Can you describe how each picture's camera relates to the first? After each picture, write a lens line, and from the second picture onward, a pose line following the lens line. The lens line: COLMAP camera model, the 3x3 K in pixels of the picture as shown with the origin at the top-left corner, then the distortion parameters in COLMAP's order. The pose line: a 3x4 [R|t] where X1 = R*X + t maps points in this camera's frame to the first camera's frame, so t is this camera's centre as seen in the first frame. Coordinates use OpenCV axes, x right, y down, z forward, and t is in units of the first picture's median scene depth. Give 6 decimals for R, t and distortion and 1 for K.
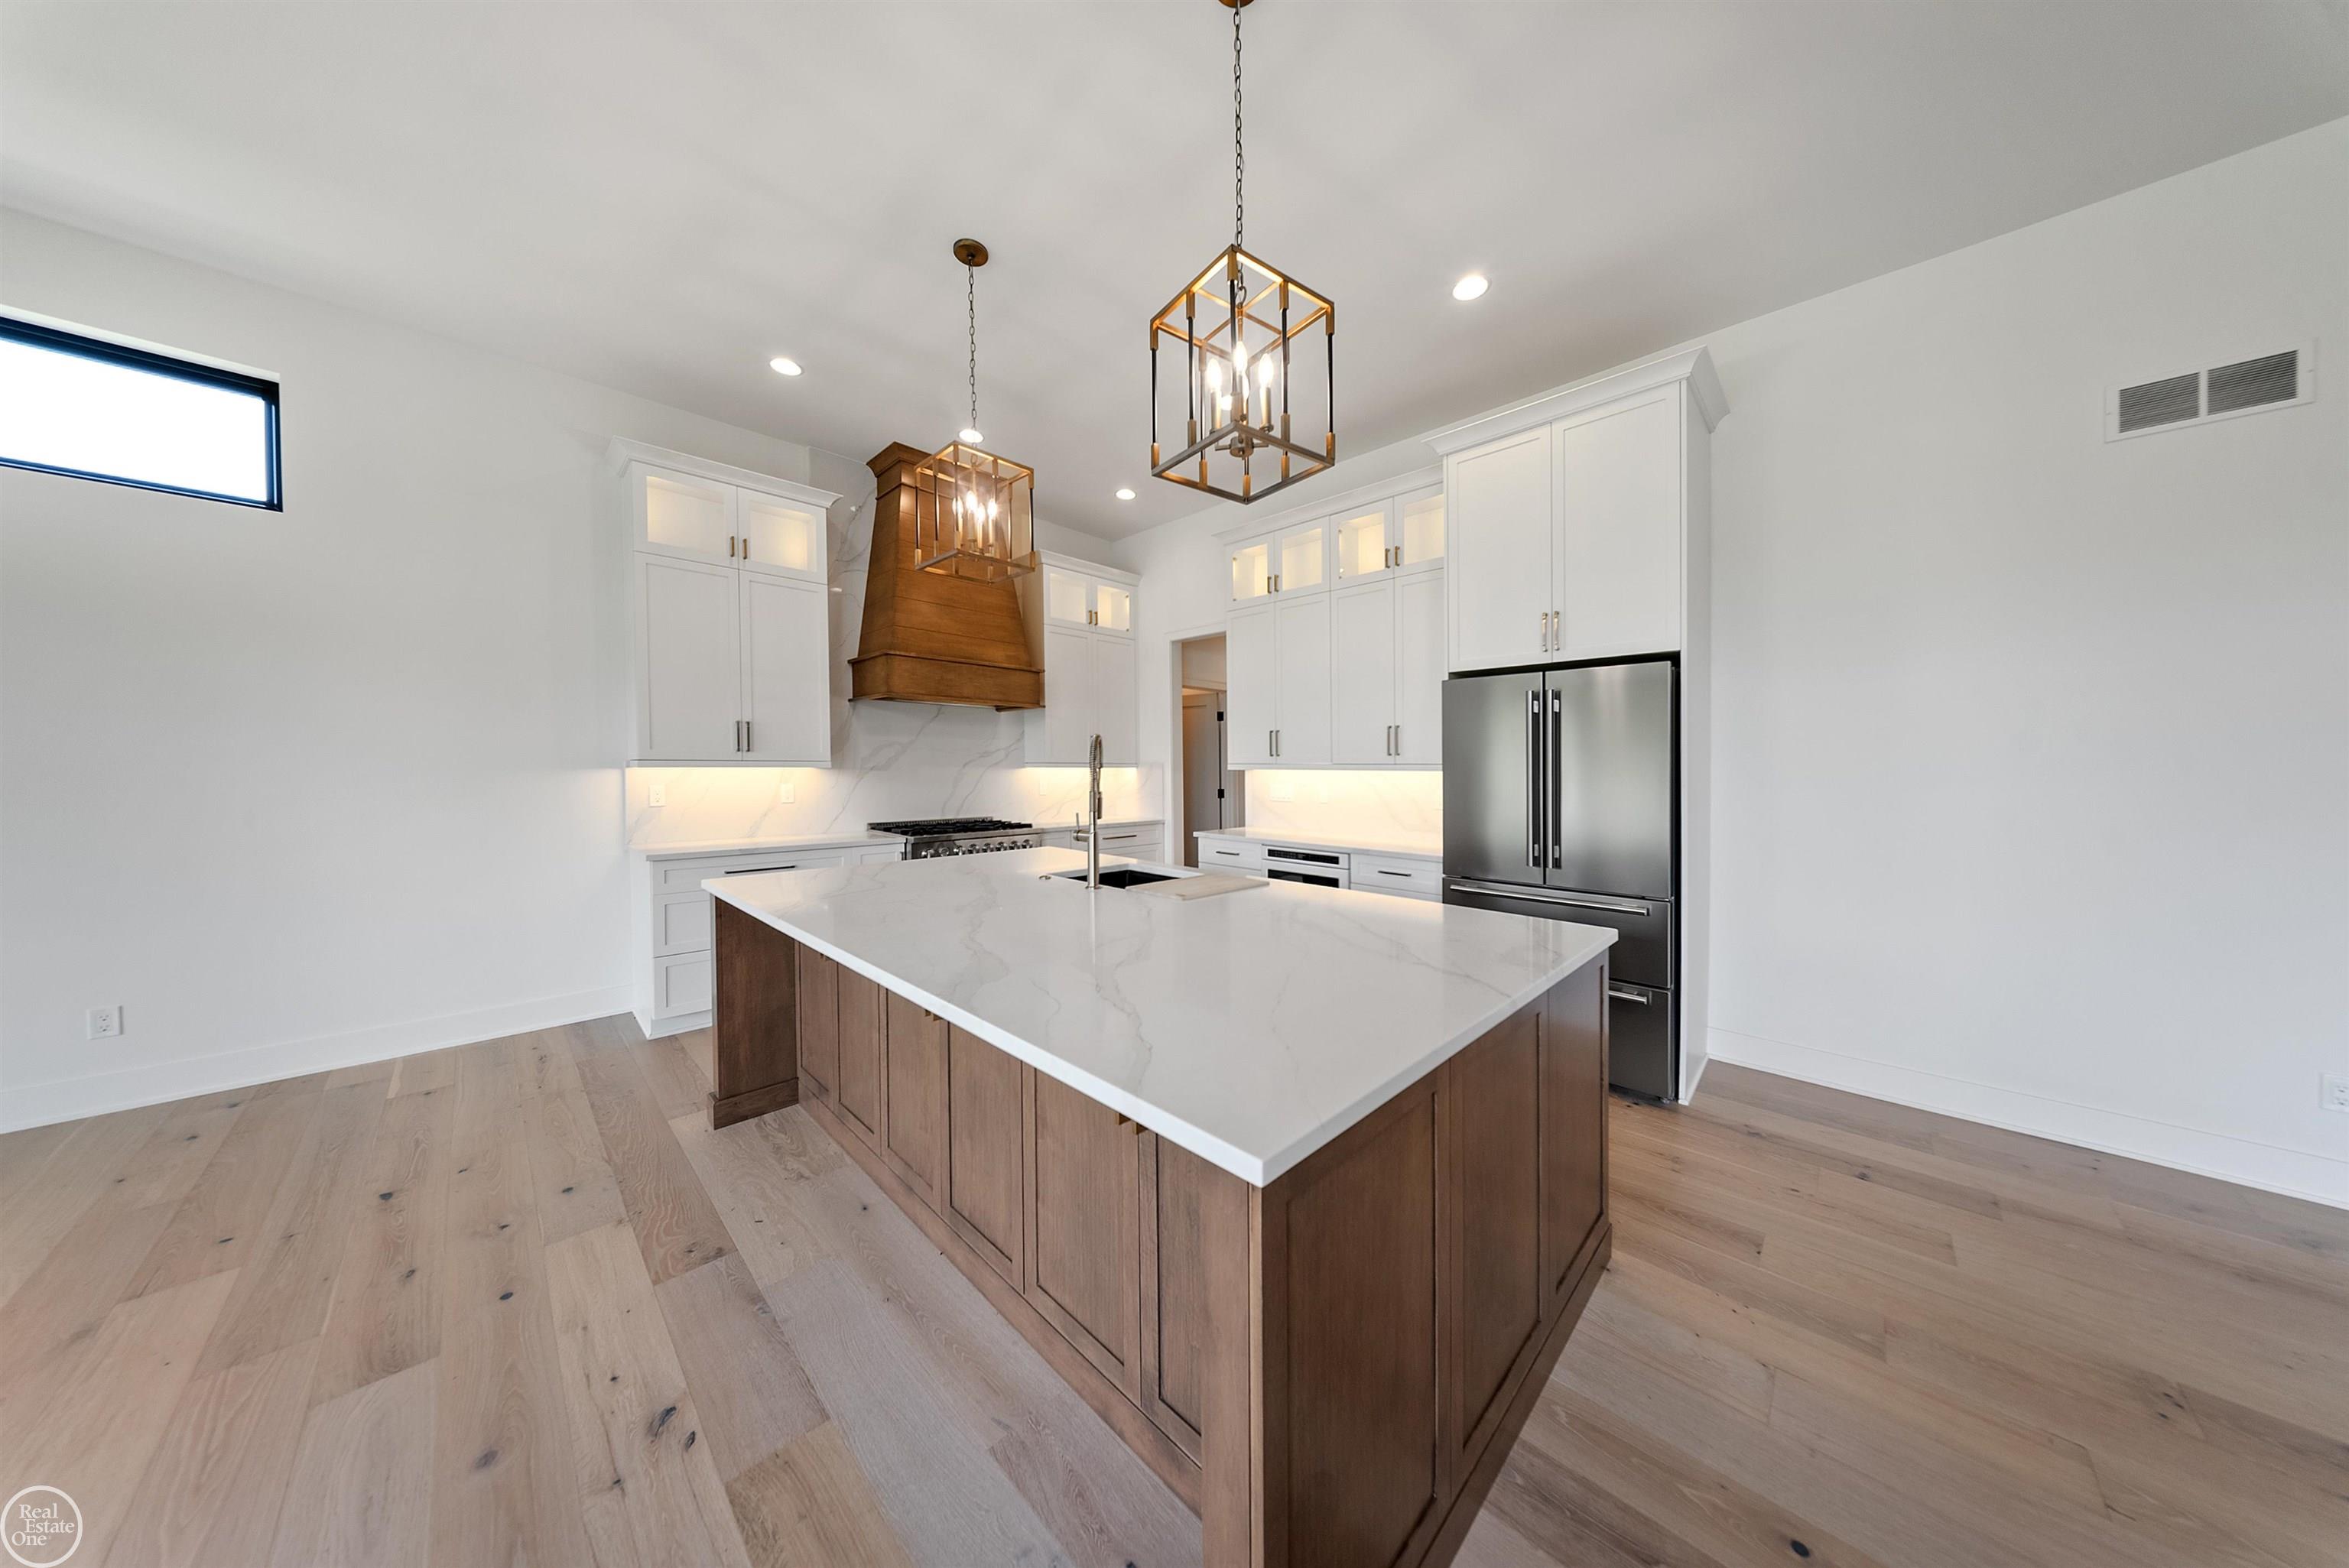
lens RADIAL K [[692.6, 0, 1183.2], [0, 692.6, 773.6], [0, 0, 1]] dist [-0.002967, -0.000579]
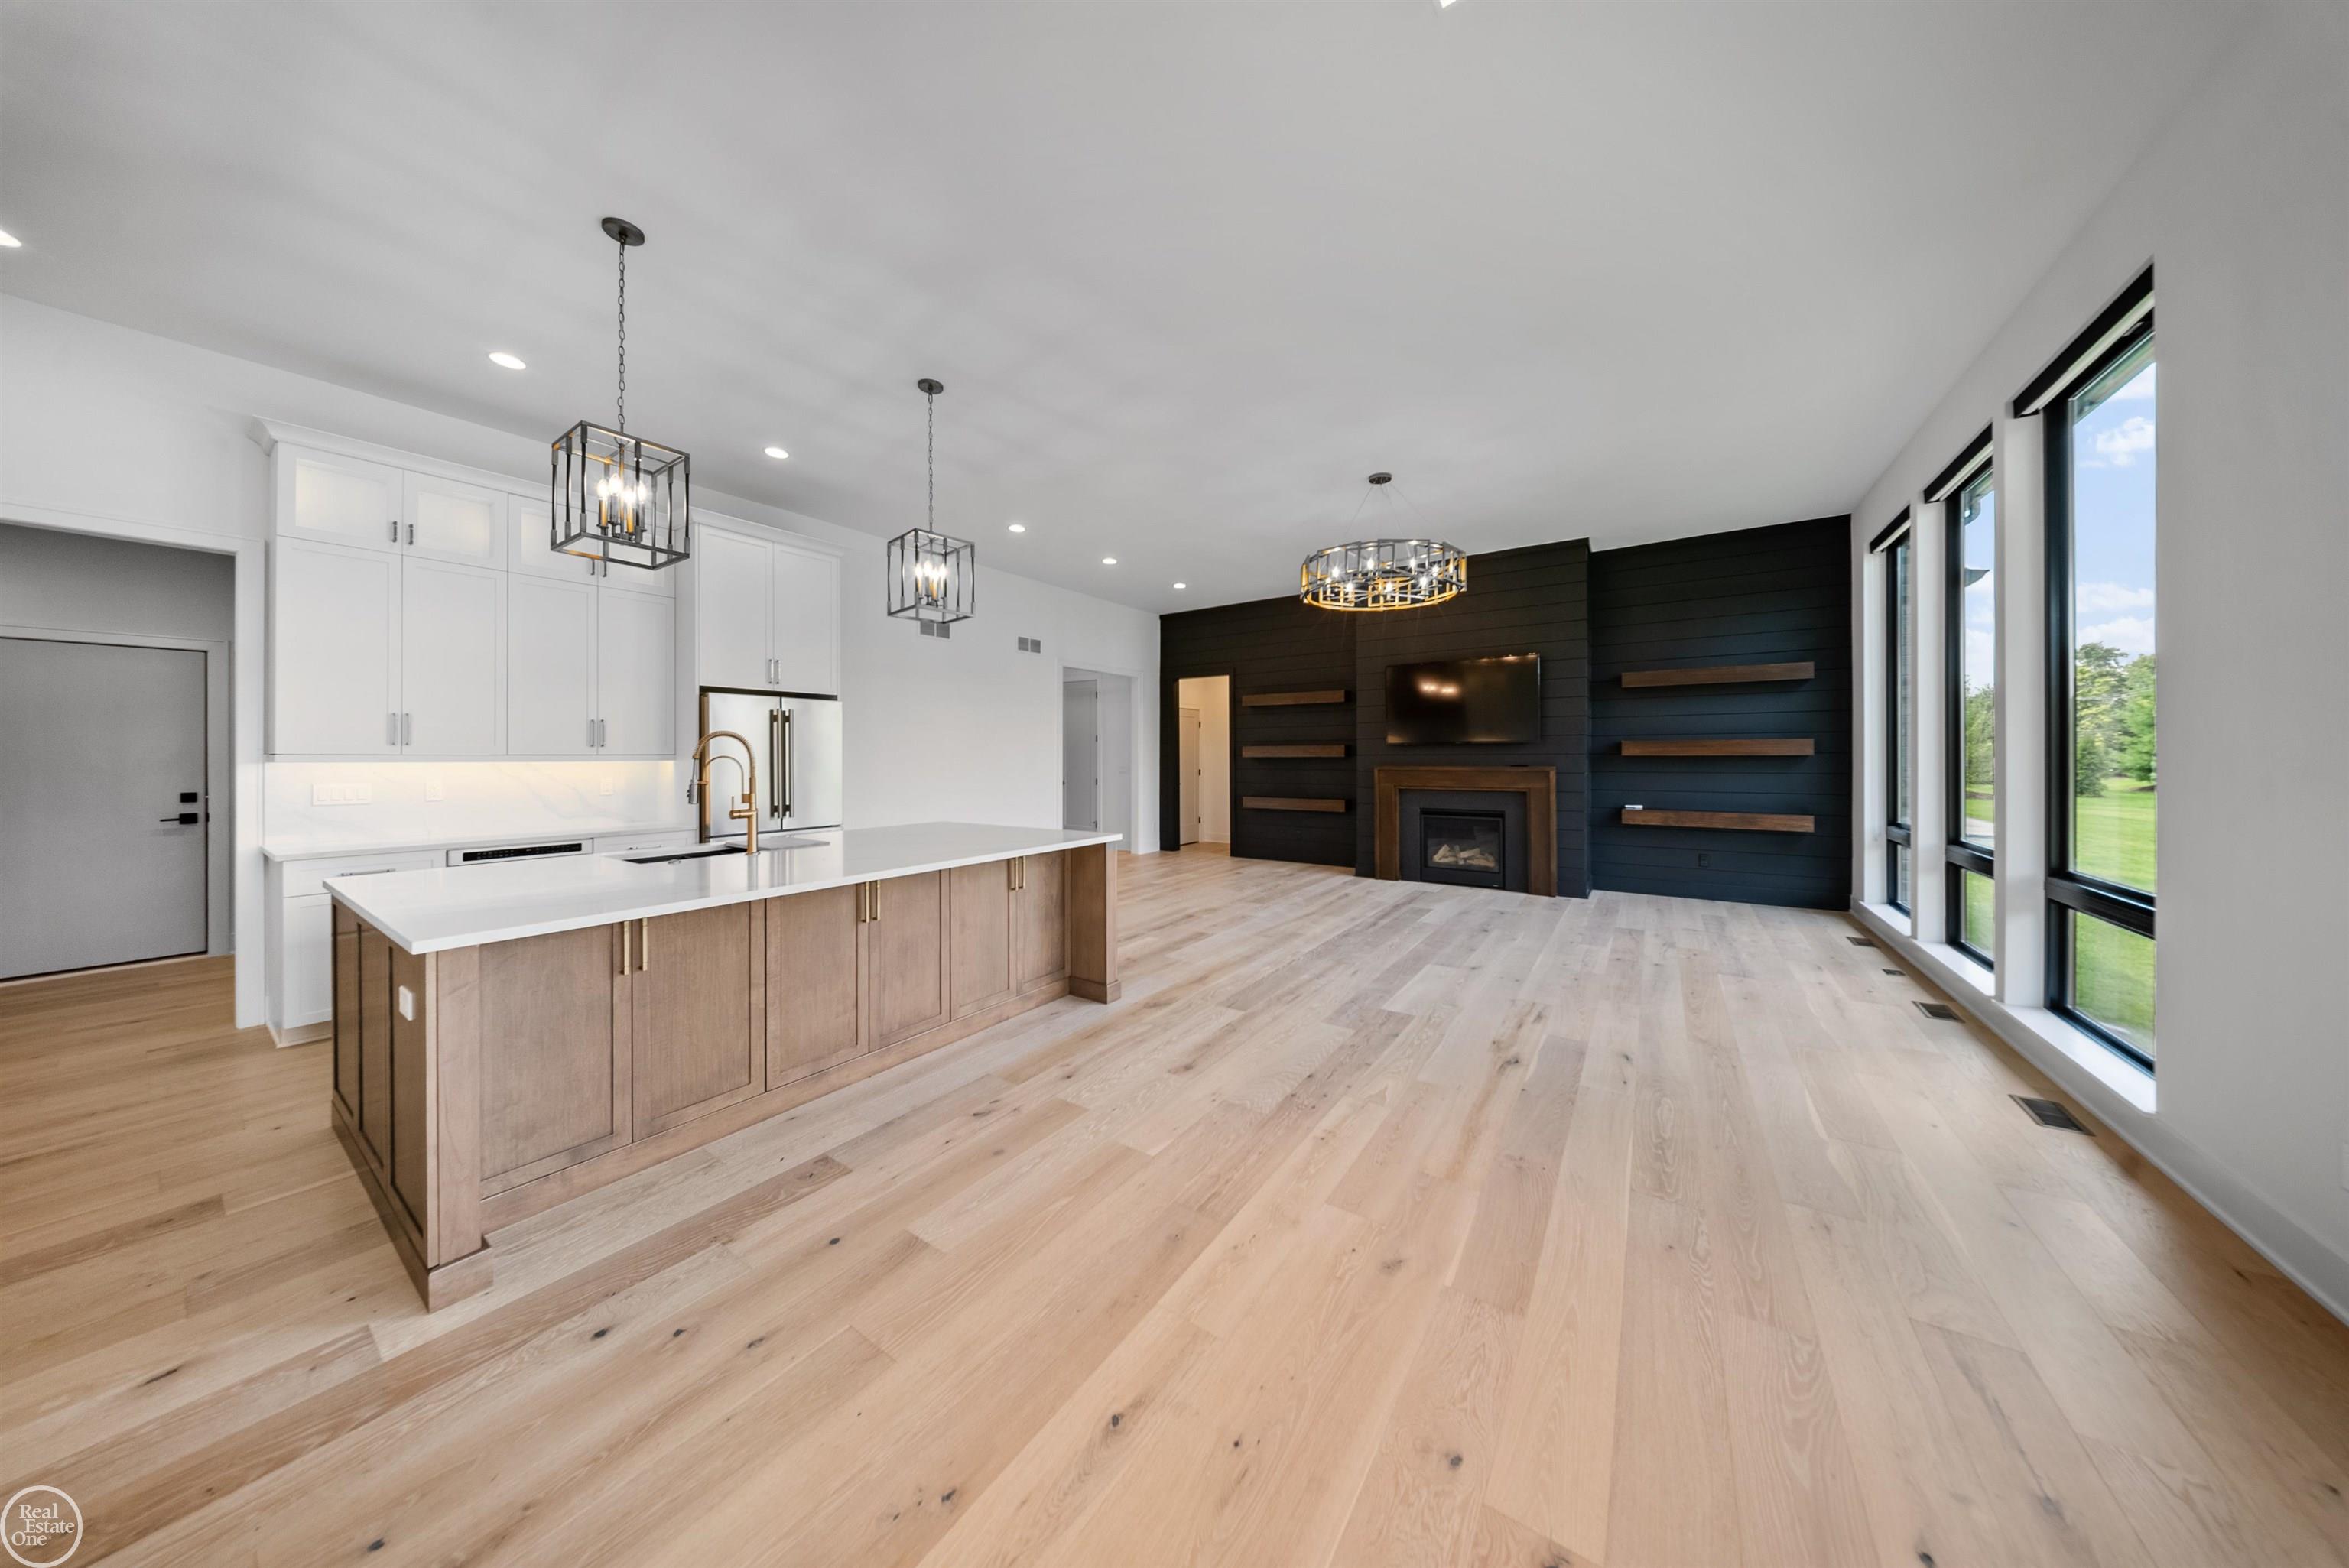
lens RADIAL K [[692.6, 0, 1165.0], [0, 692.6, 756.4], [0, 0, 1]] dist [-0.002967, -0.000579]
pose [[-0.164546, -0.004340, 0.986360, -1.133630], [0.012944, 0.999895, 0.006558, -0.007541], [-0.986285, 0.013846, -0.164472, 0.344771]]
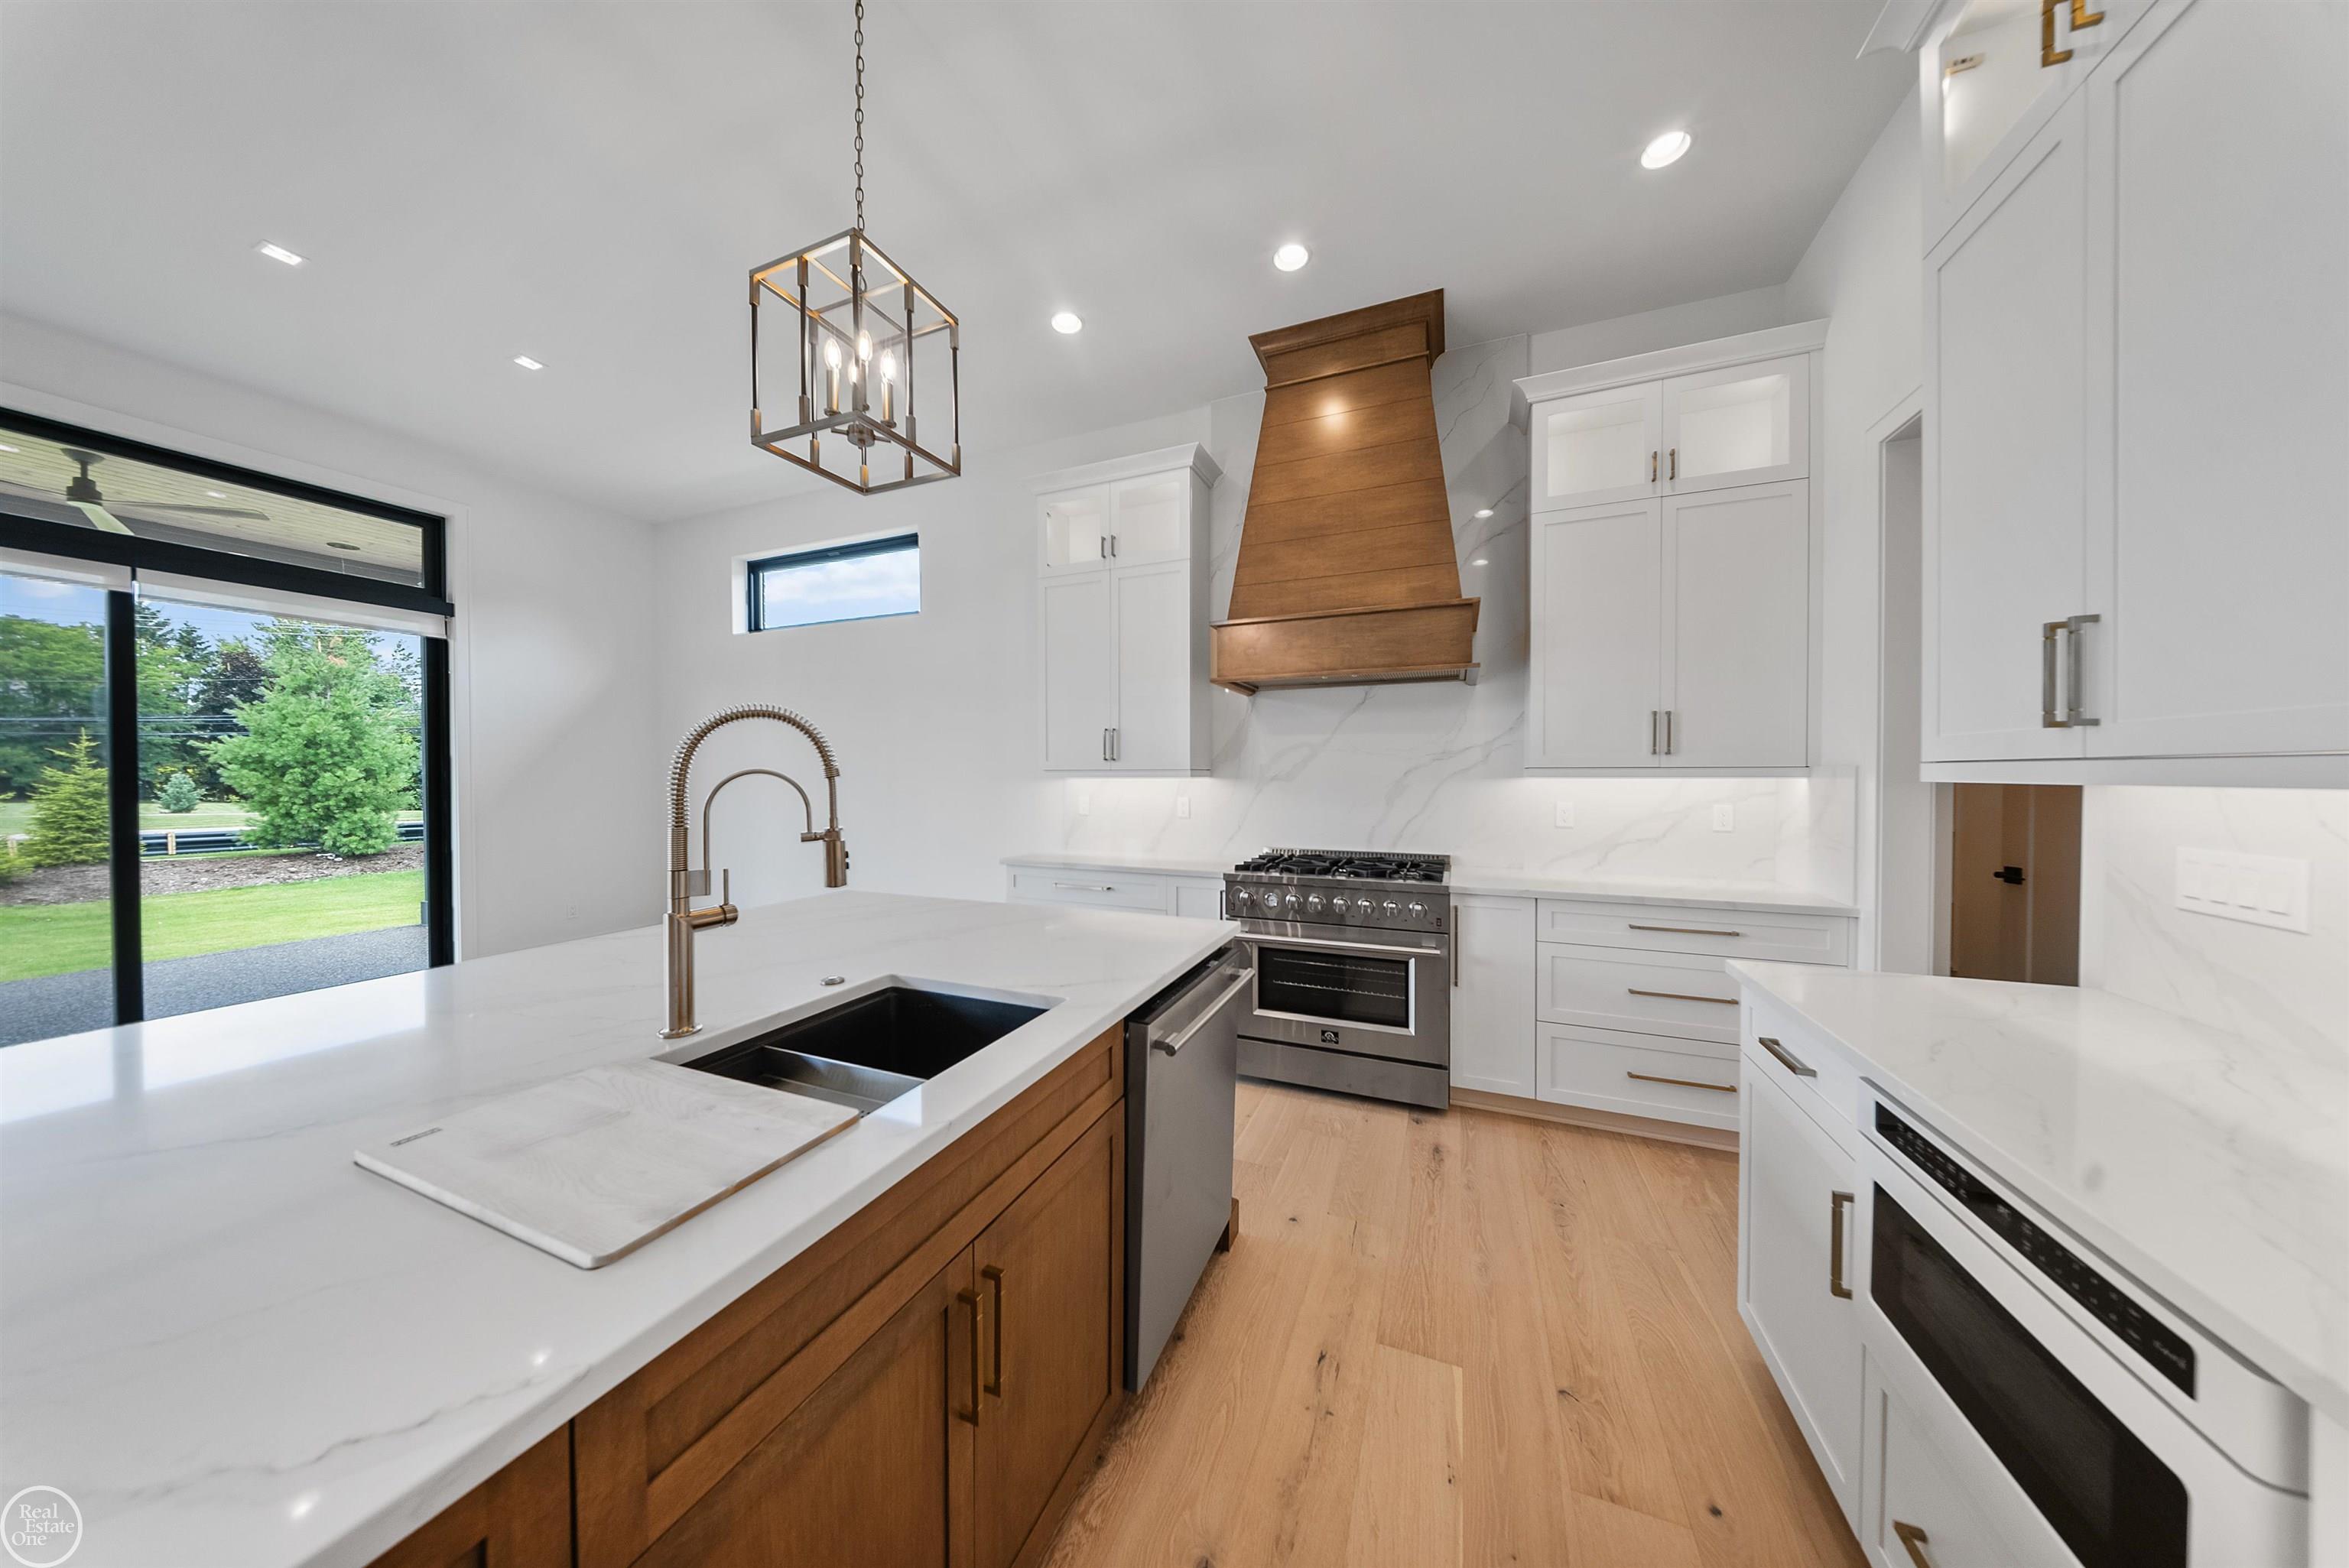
lens RADIAL K [[692.6, 0, 1177.2], [0, 692.6, 785.2], [0, 0, 1]] dist [-0.002967, -0.000579]
pose [[0.373439, 0.010594, -0.927594, 0.332083], [-0.004762, 0.999944, 0.009503, -0.009158], [0.927642, 0.000868, 0.373468, 0.864443]]
